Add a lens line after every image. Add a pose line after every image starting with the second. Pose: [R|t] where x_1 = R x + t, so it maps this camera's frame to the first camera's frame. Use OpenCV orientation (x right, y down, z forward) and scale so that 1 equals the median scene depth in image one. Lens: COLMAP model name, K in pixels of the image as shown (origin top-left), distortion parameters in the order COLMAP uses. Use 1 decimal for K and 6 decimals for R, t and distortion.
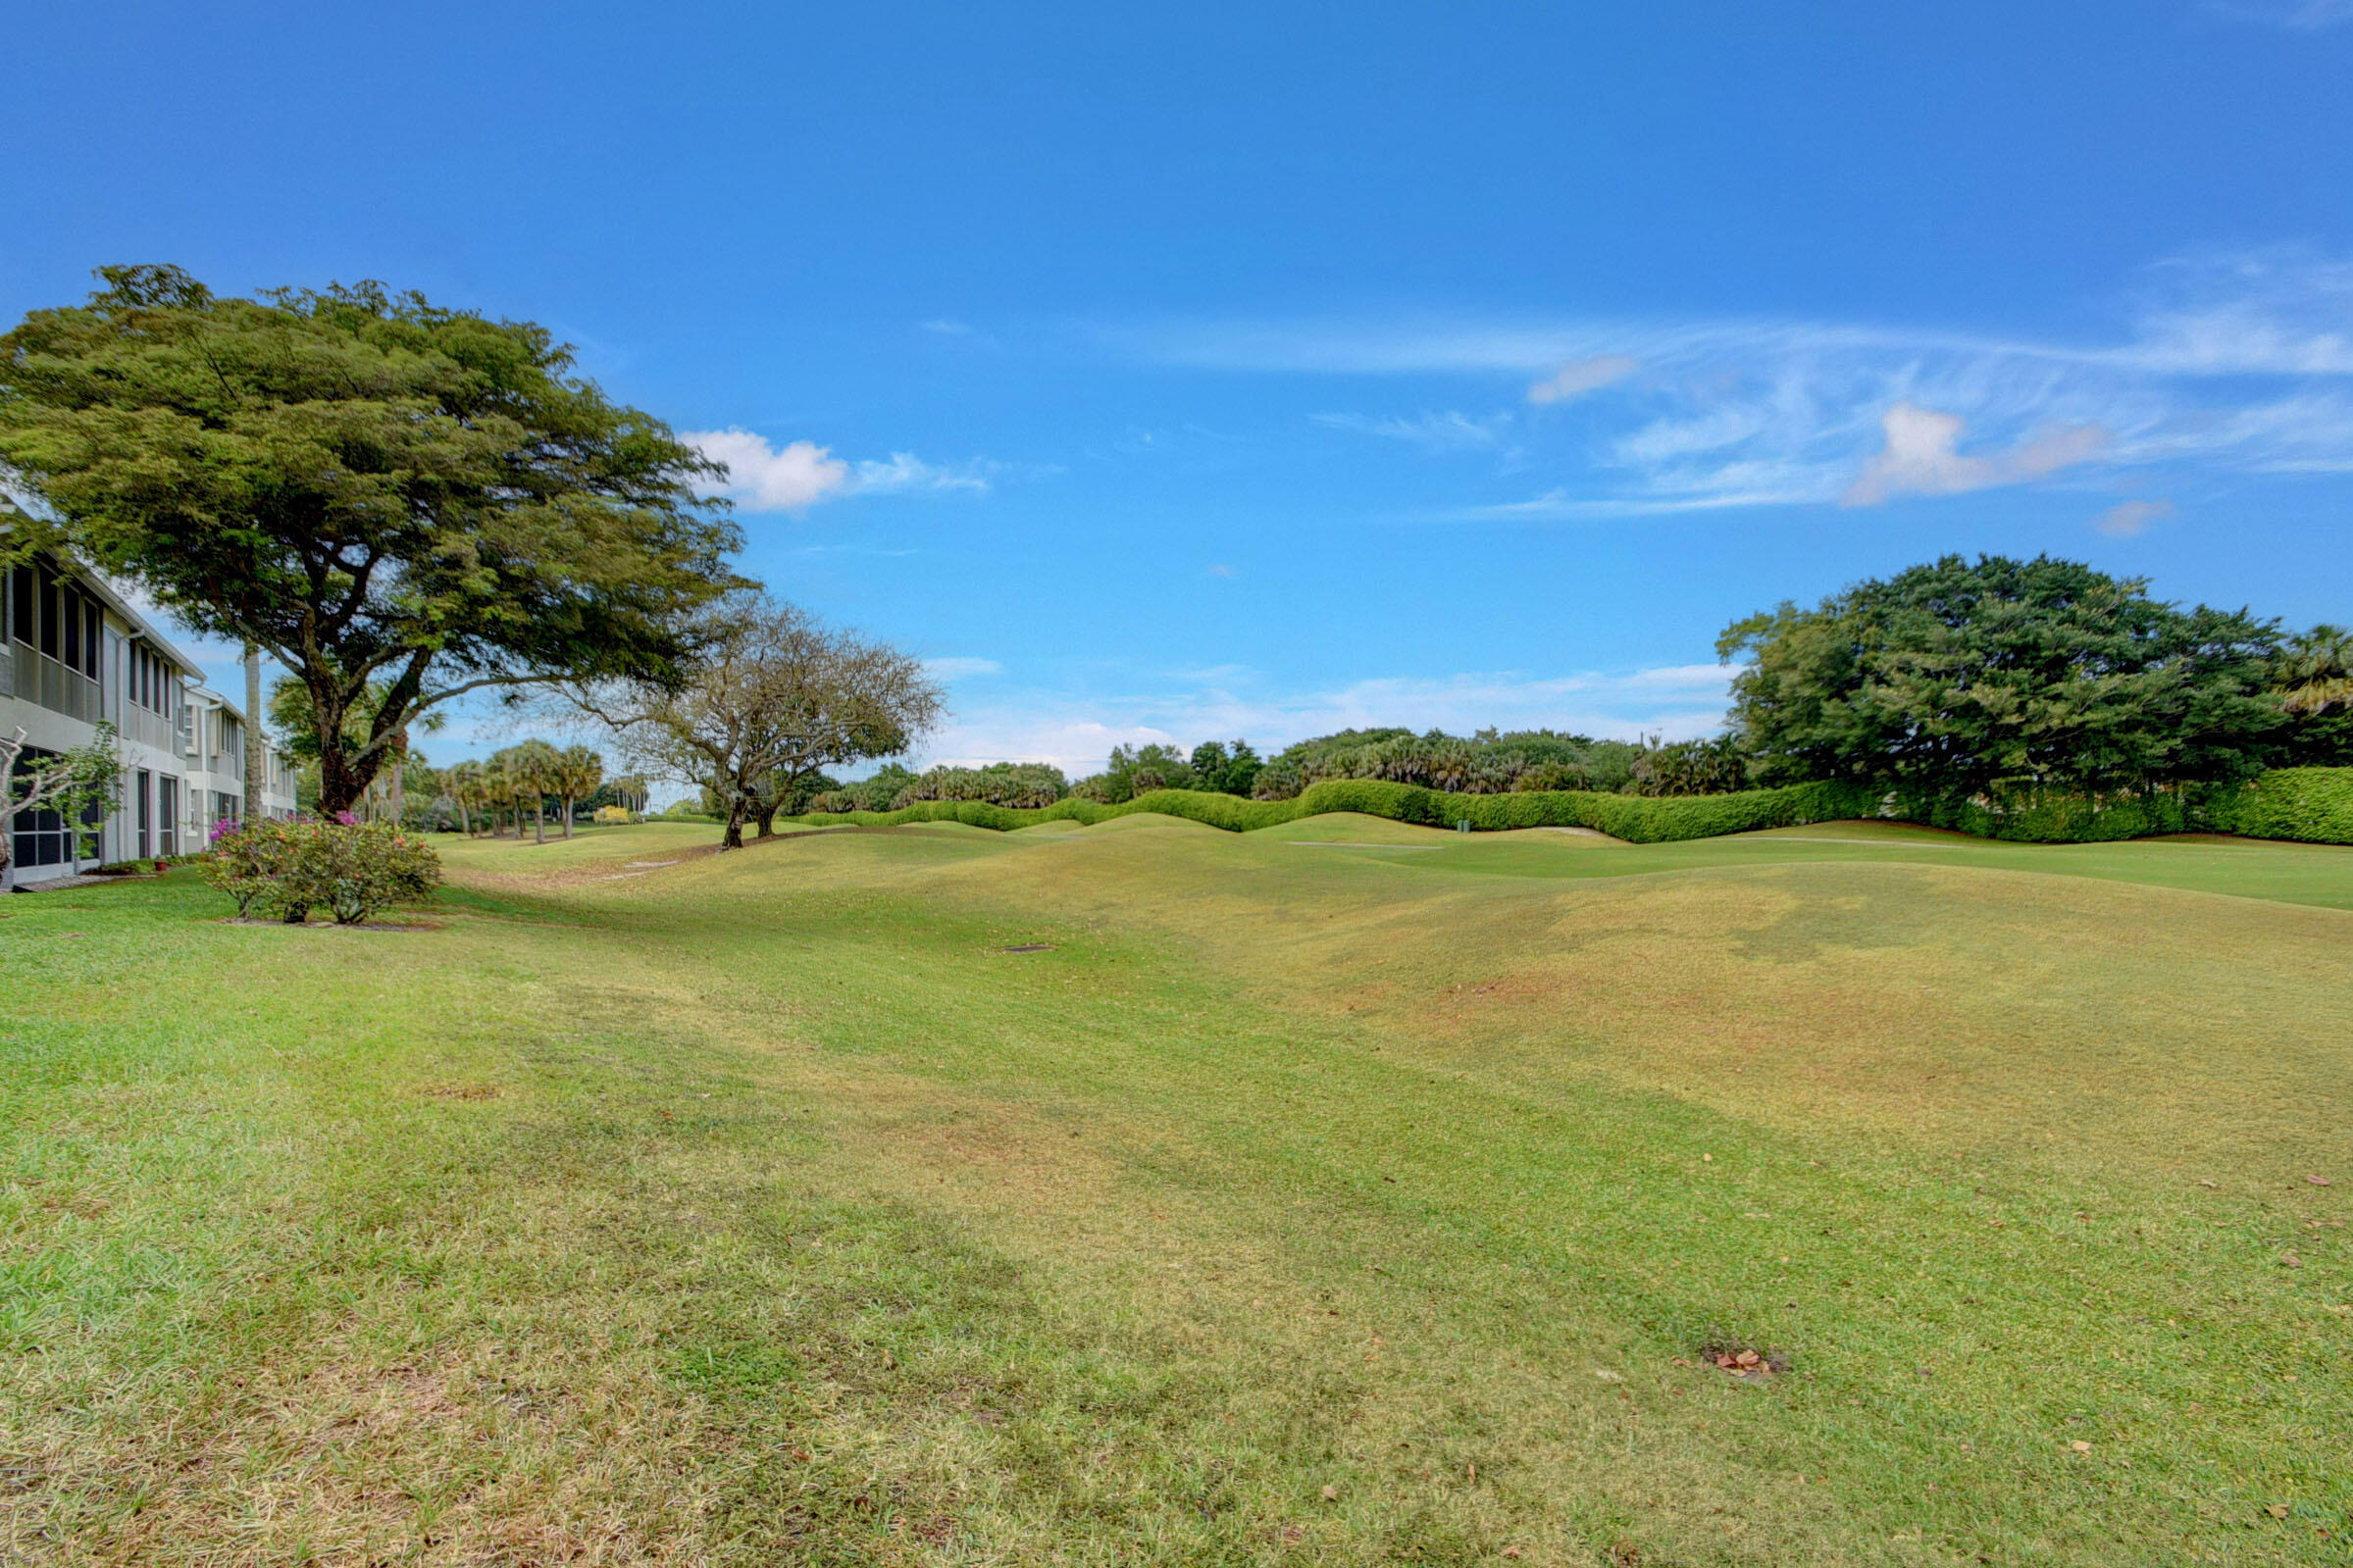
lens RADIAL K [[1033.2, 0, 1160.3], [0, 1033.2, 847.9], [0, 0, 1]] dist [0.009609, -0.014124]
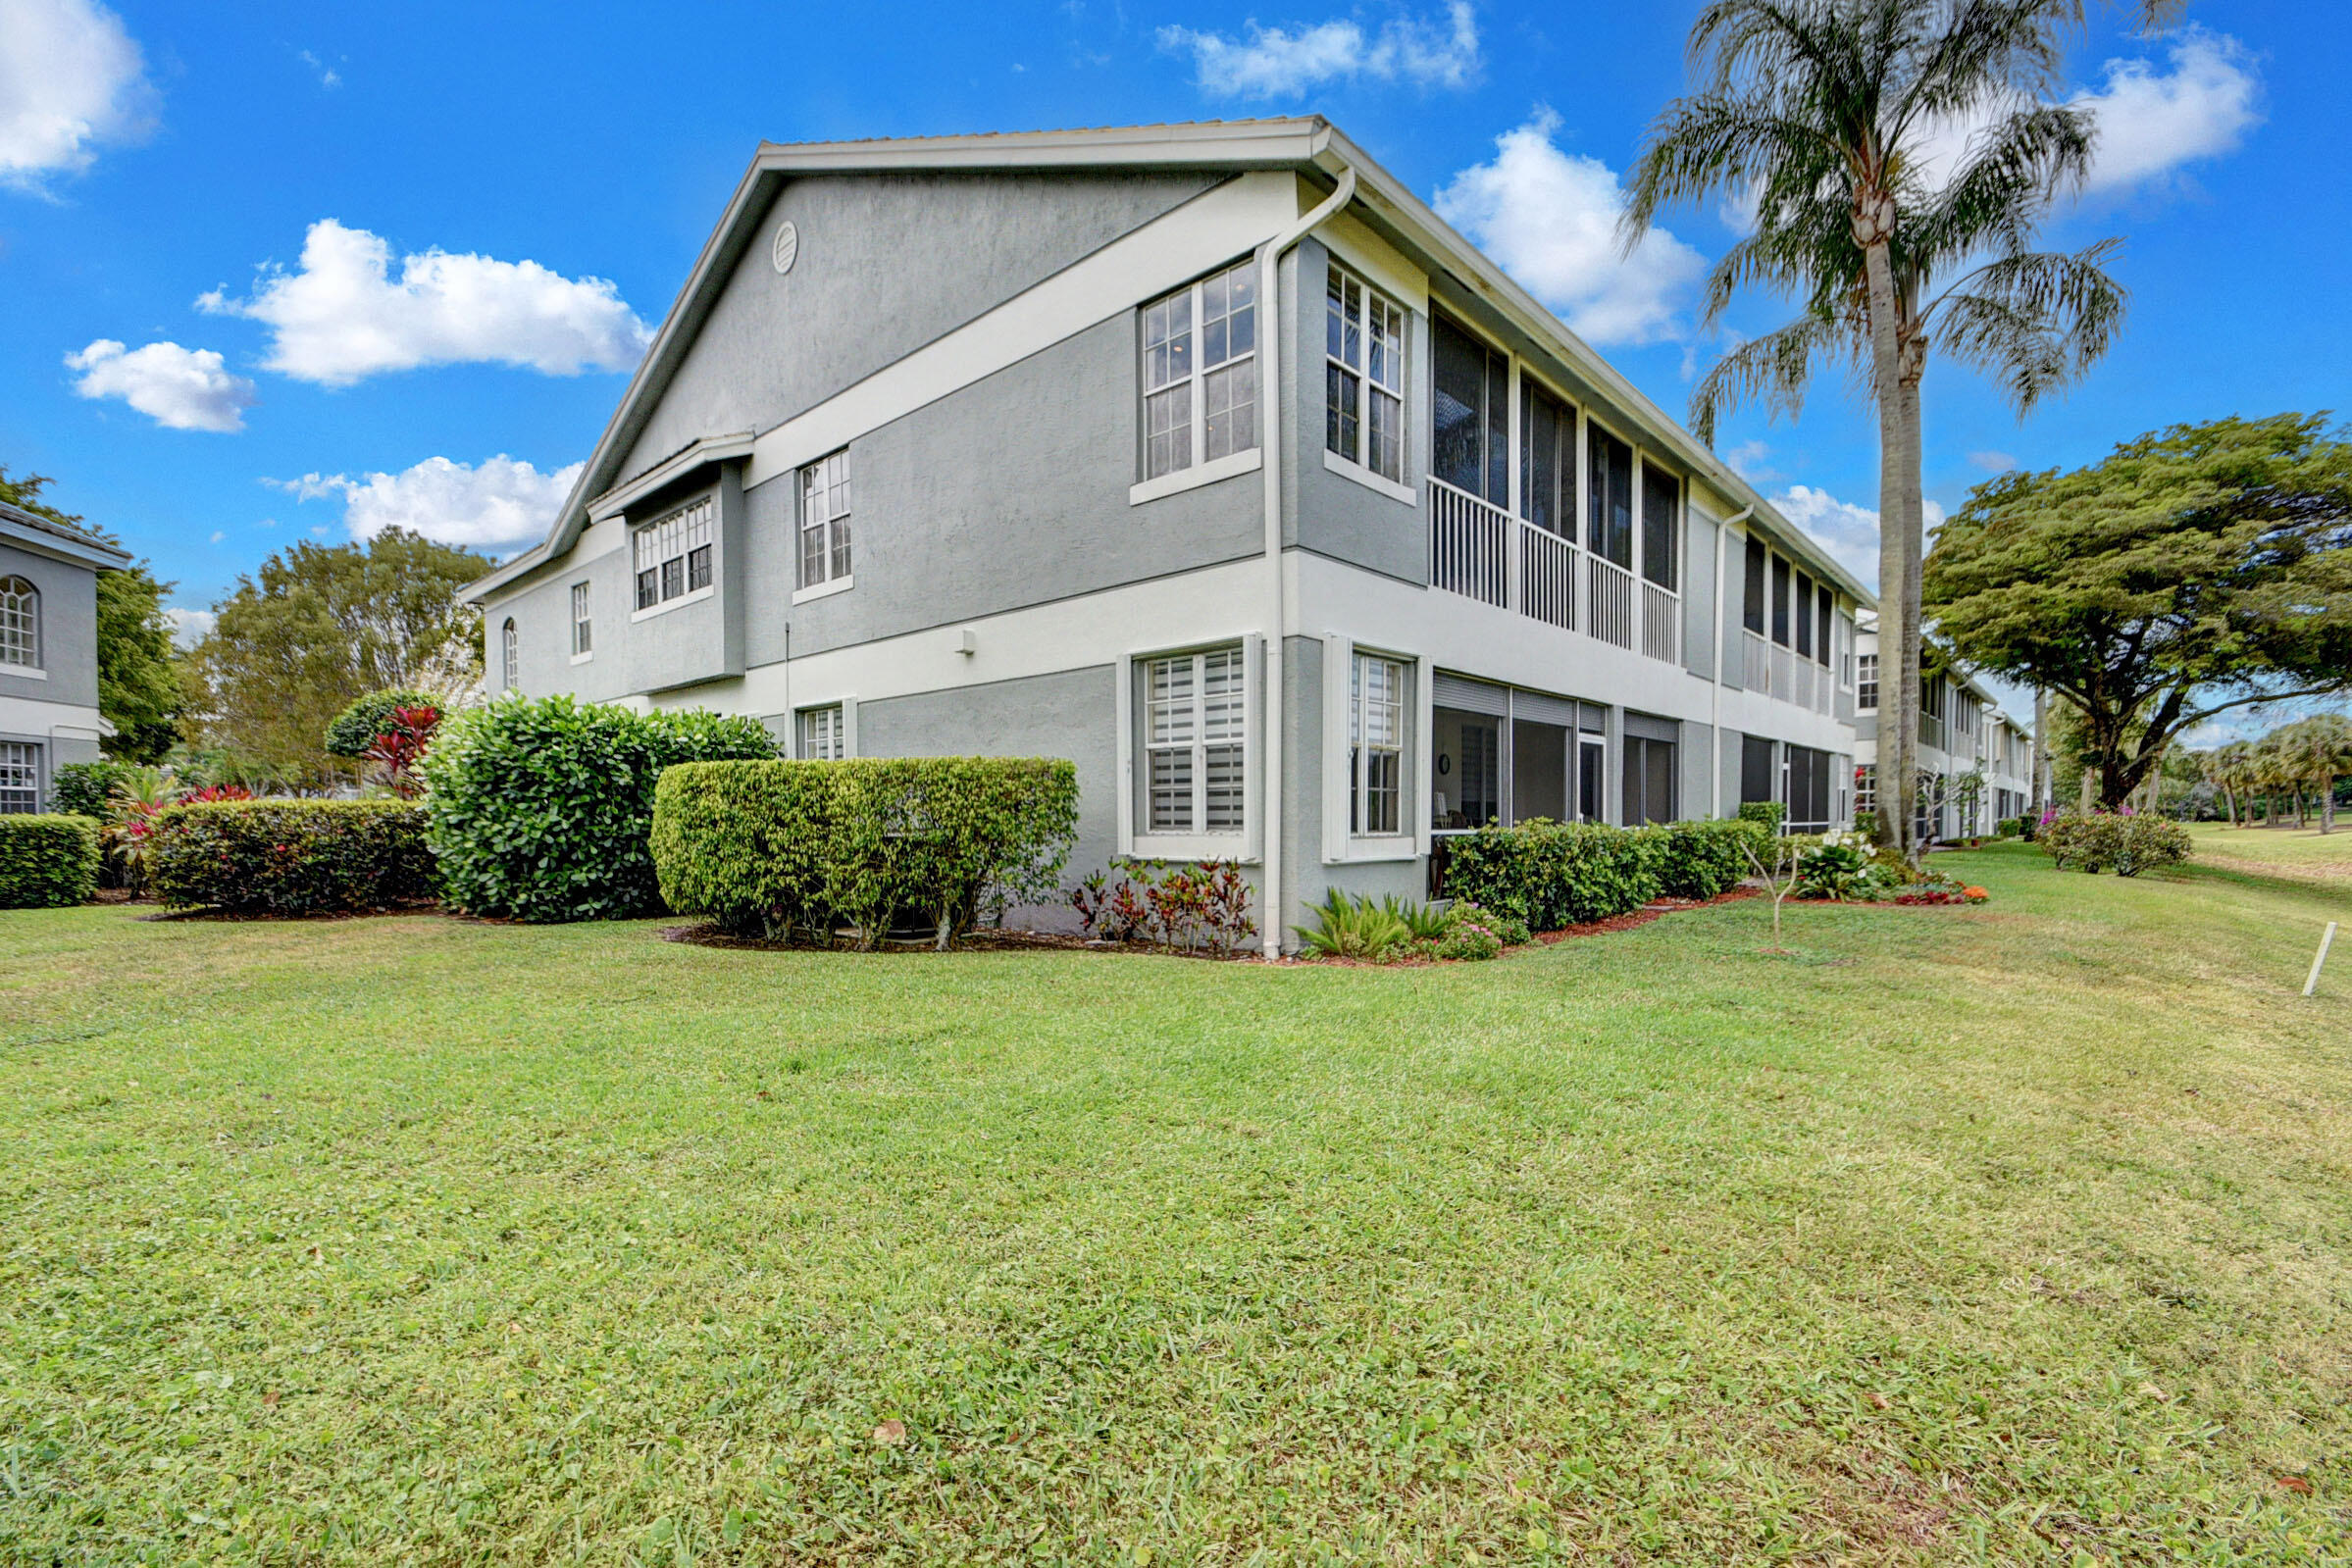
lens RADIAL K [[1032.7, 0, 1153.6], [0, 1032.7, 825.4], [0, 0, 1]] dist [0.009609, -0.014124]
pose [[0.167223, 0.015026, -0.985805, 0.384493], [-0.023874, 0.999652, 0.011188, 0.008218], [0.985630, 0.021665, 0.167524, -0.540407]]
